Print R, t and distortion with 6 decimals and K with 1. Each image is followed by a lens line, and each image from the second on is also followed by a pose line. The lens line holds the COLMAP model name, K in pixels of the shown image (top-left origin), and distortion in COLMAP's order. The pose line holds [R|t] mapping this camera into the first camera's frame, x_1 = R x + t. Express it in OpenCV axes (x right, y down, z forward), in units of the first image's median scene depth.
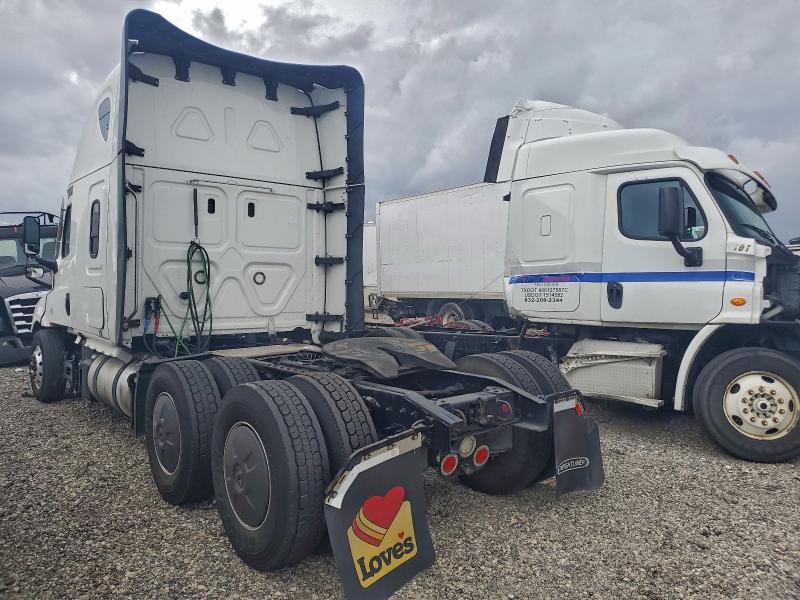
lens RADIAL K [[624.6, 0, 387.2], [0, 624.6, 298.5], [0, 0, 1]] dist [0.072019, -0.000774]
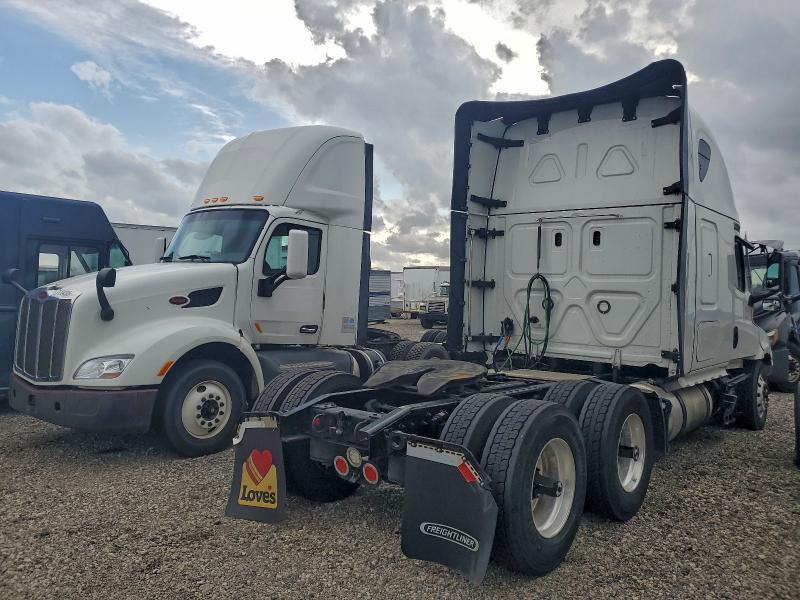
lens RADIAL K [[624.6, 0, 387.2], [0, 624.6, 298.5], [0, 0, 1]] dist [0.072019, -0.000774]
pose [[0.172259, 0.009023, -0.985010, 0.748939], [-0.058379, 0.998294, -0.001065, -0.025918], [0.983320, 0.057687, 0.172492, 0.526045]]
